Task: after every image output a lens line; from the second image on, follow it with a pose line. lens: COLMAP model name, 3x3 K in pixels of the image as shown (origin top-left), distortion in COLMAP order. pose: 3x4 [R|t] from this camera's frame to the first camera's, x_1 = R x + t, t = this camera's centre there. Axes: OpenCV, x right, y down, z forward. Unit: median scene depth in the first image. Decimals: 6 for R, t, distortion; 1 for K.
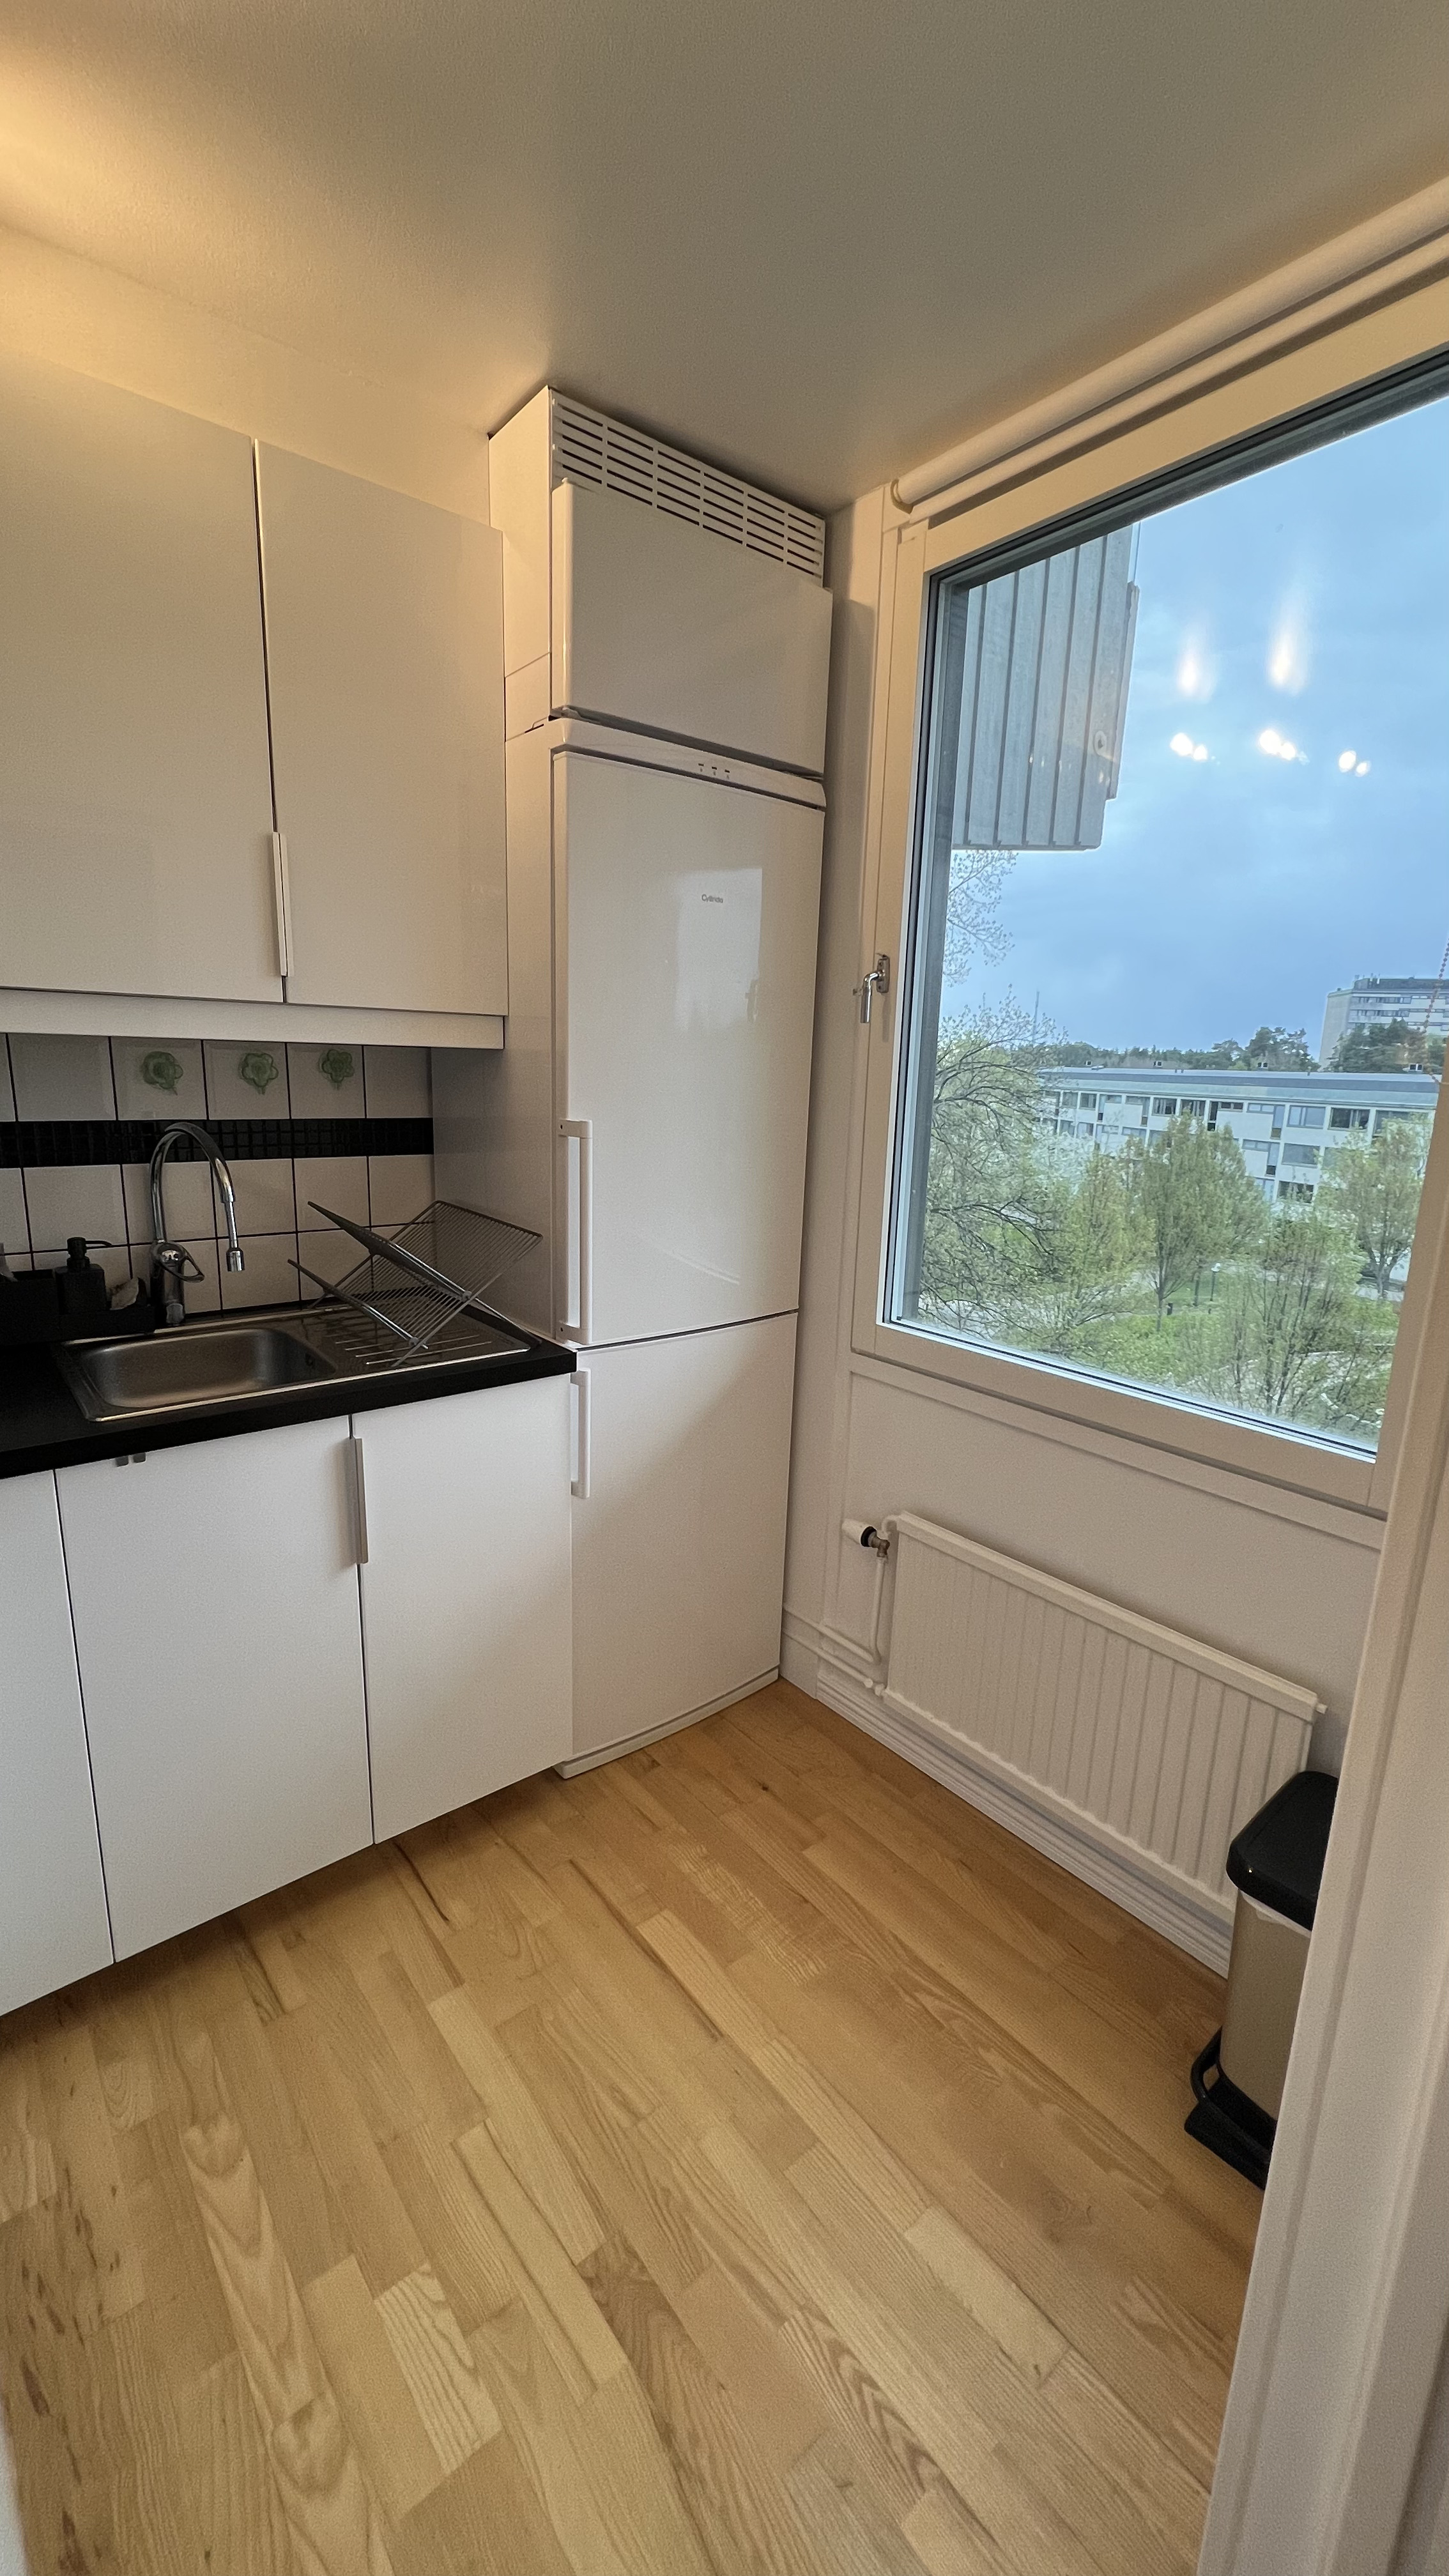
lens RADIAL K [[1022.2, 0, 712.7], [0, 1022.2, 1291.0], [0, 0, 1]] dist [-0.009307, 0.001721]
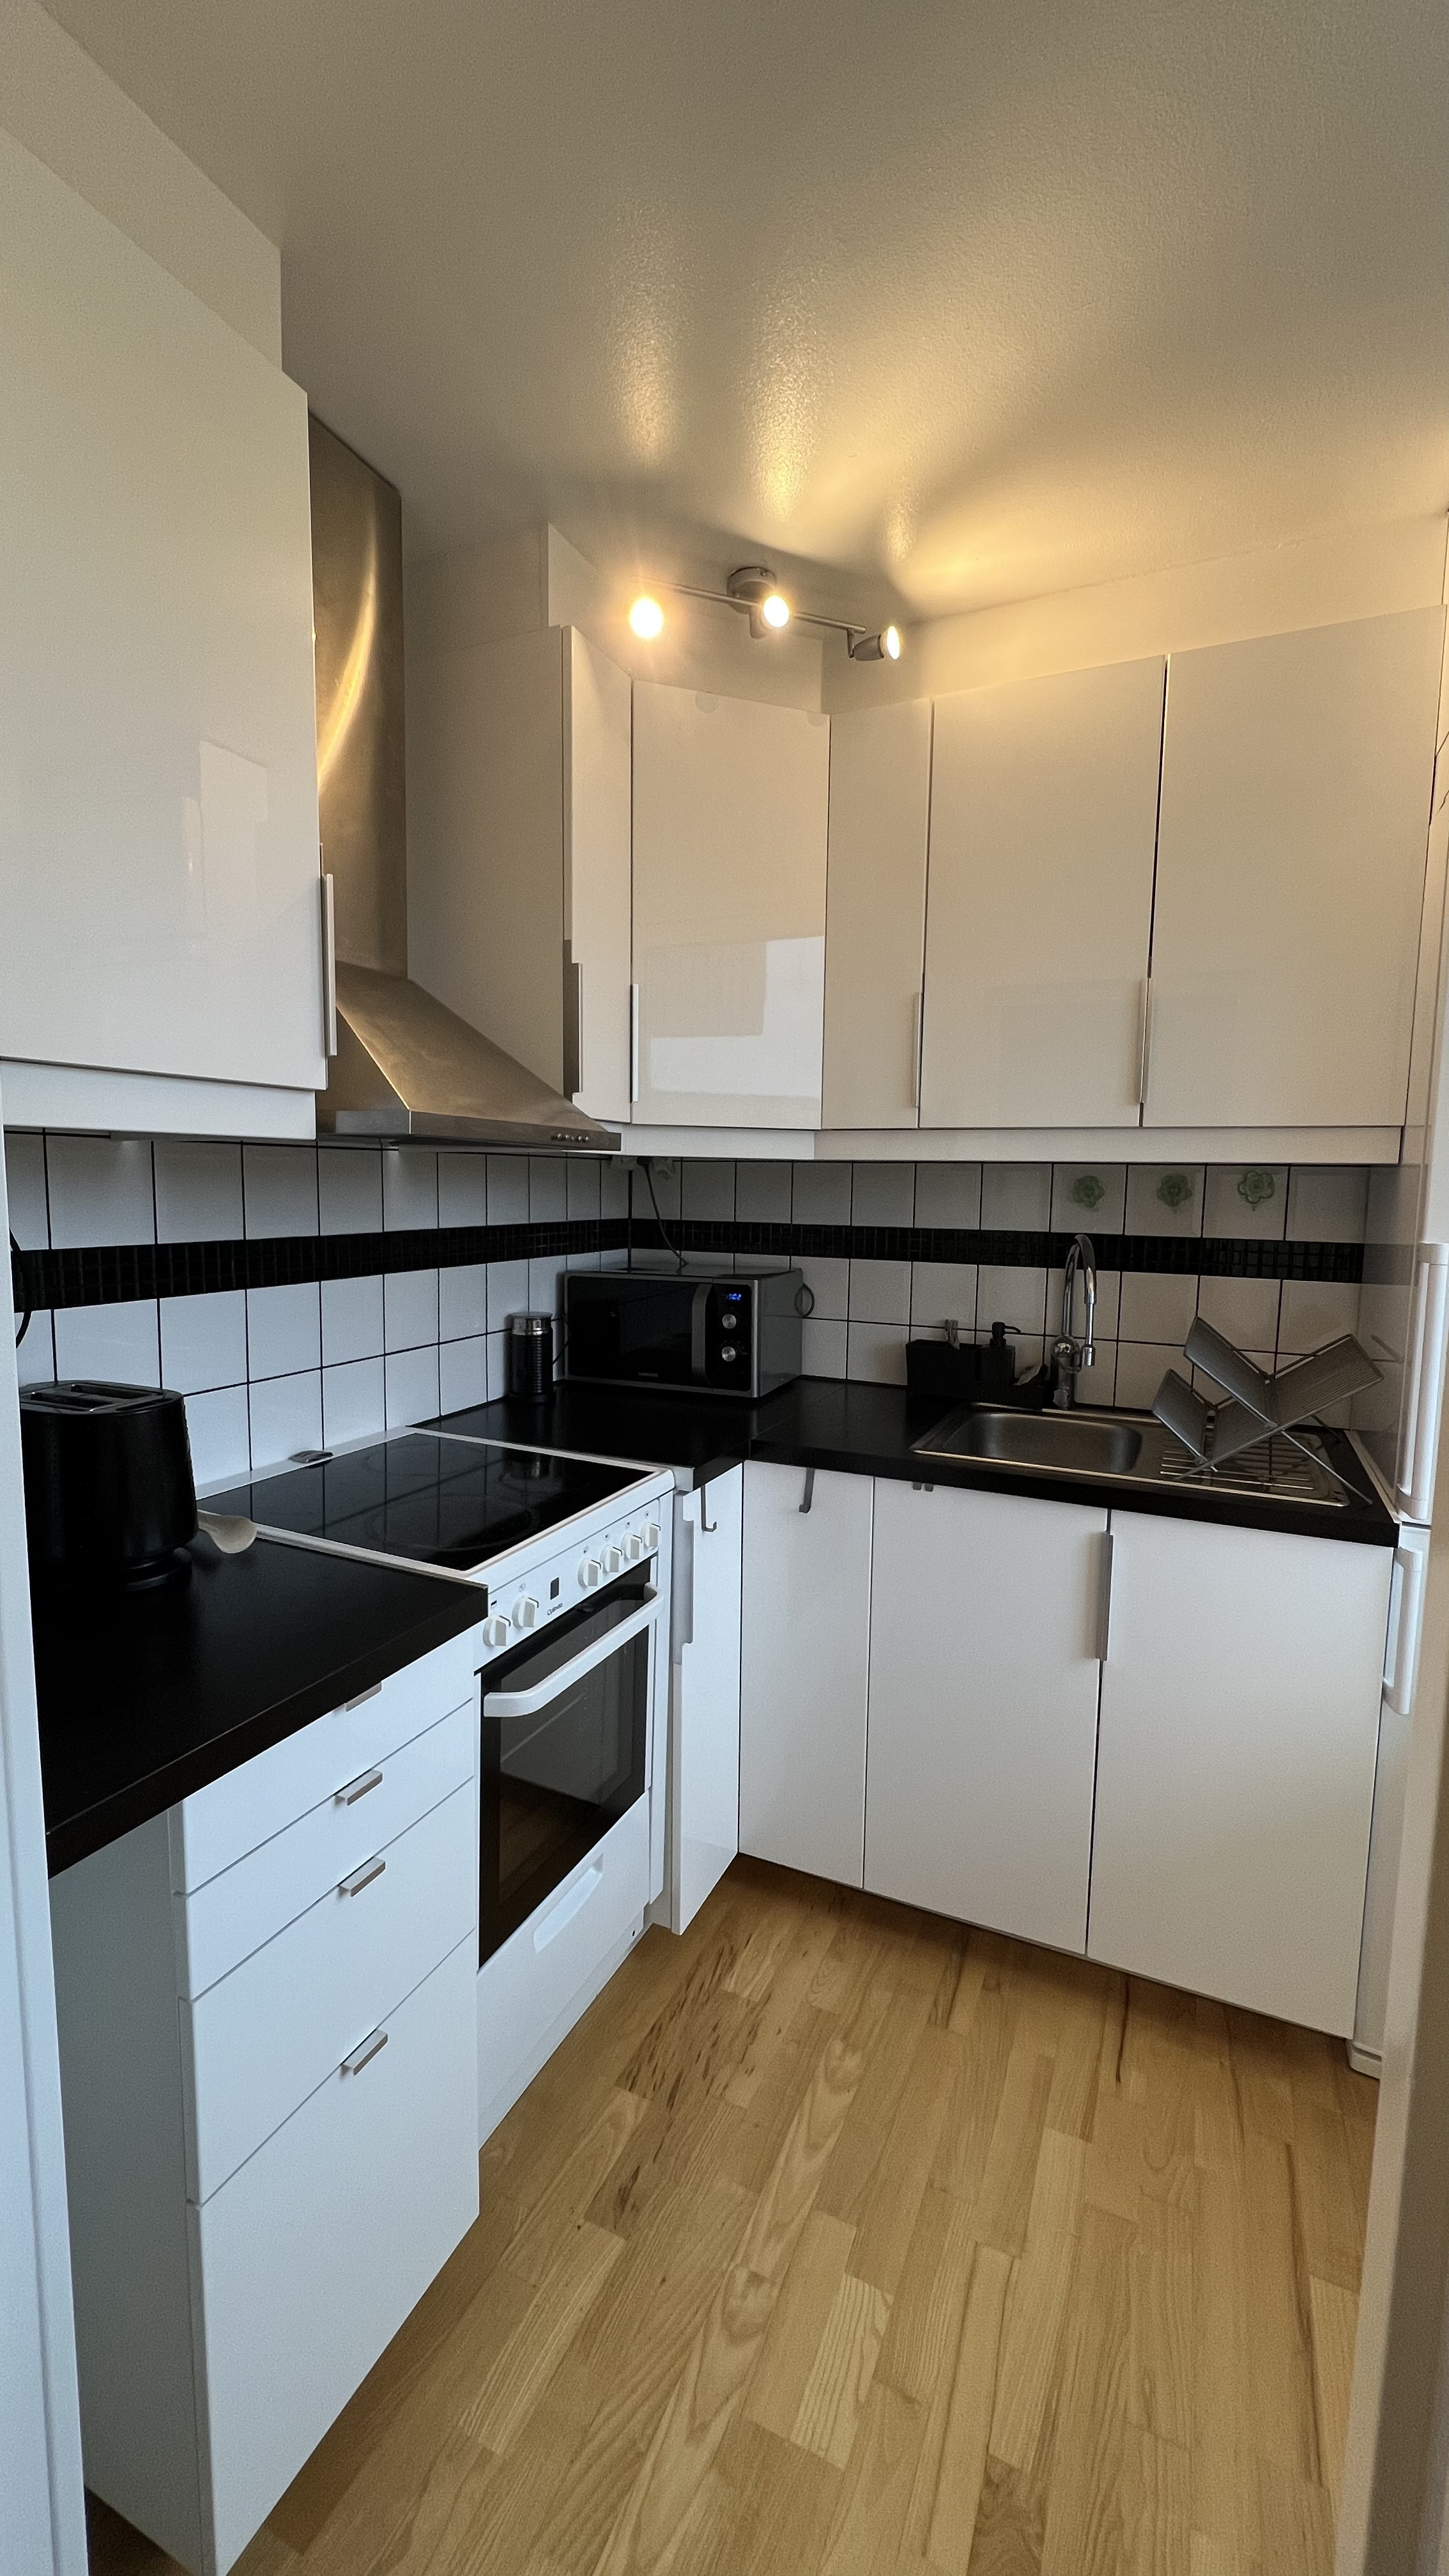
lens RADIAL K [[1022.2, 0, 714.5], [0, 1022.2, 1284.1], [0, 0, 1]] dist [-0.009307, 0.001721]
pose [[0.441187, 0.068453, -0.894801, 0.388113], [-0.191306, 0.981342, -0.019252, -0.008568], [0.876787, 0.179675, 0.446050, 0.143299]]
